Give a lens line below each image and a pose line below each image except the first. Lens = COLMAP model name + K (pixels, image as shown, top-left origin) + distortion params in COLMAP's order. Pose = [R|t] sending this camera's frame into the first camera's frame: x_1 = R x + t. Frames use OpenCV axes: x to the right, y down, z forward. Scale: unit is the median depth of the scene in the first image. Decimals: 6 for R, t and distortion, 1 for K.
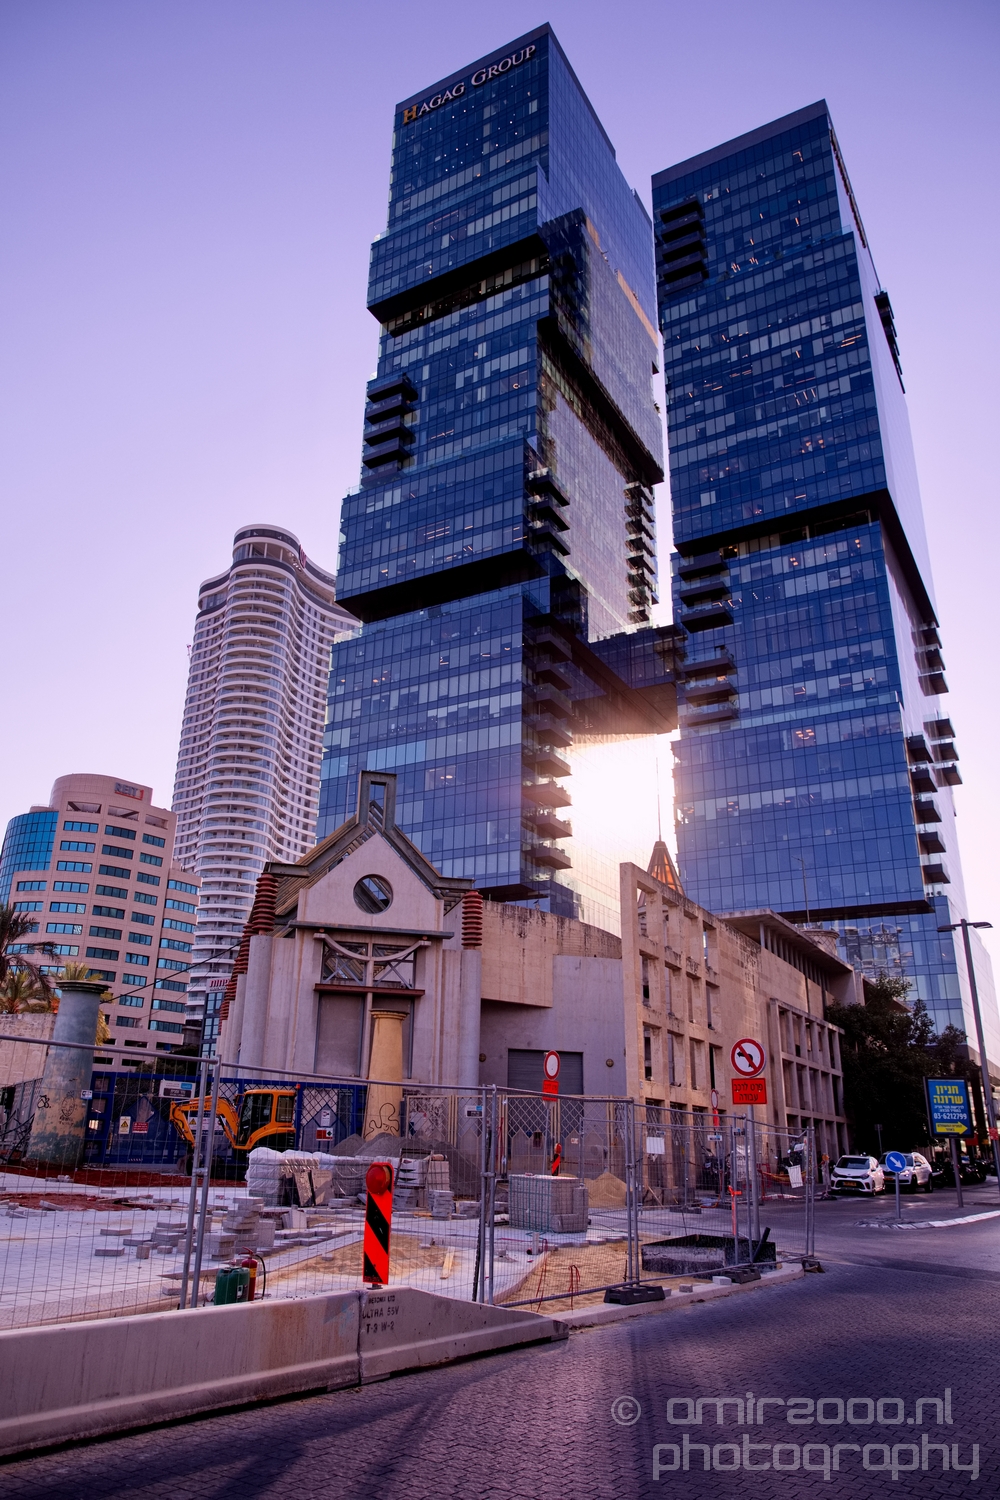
lens RADIAL K [[1043.2, 0, 500.0], [0, 1043.2, 750.0], [0, 0, 1]] dist [0.003952, 0.001512]
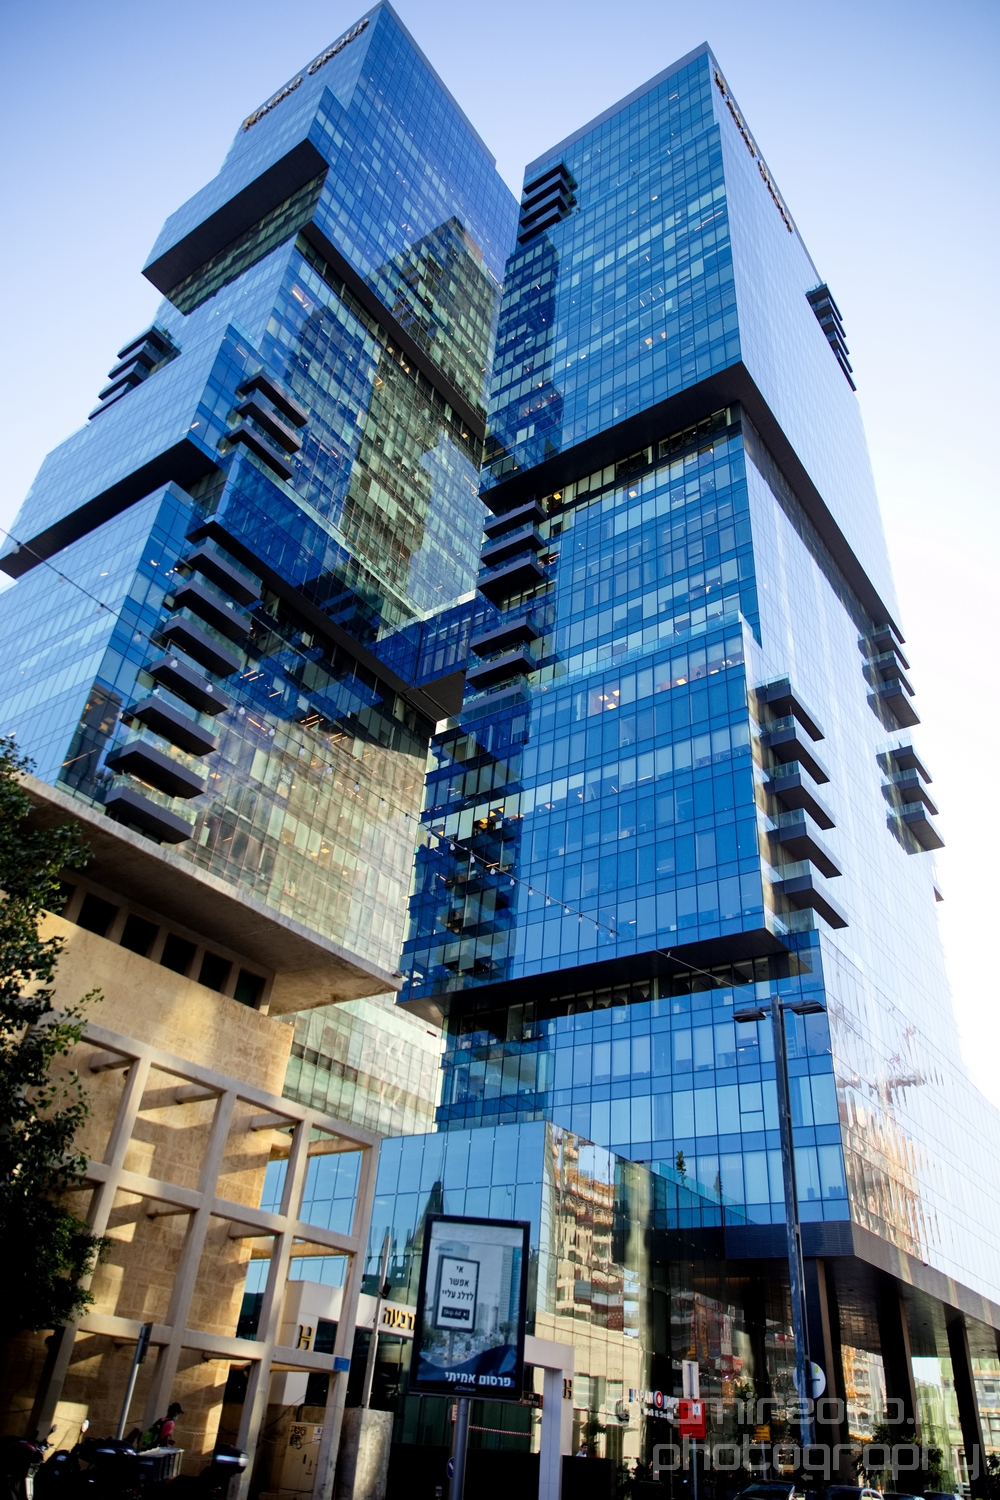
lens RADIAL K [[1017.9, 0, 500.0], [0, 1017.9, 750.0], [0, 0, 1]] dist [-0.003341, 0.001023]
pose [[0.993500, -0.015026, -0.112840, 0.282085], [-0.011093, 0.973753, -0.227338, 0.147711], [0.113294, 0.227112, 0.967256, 0.392941]]
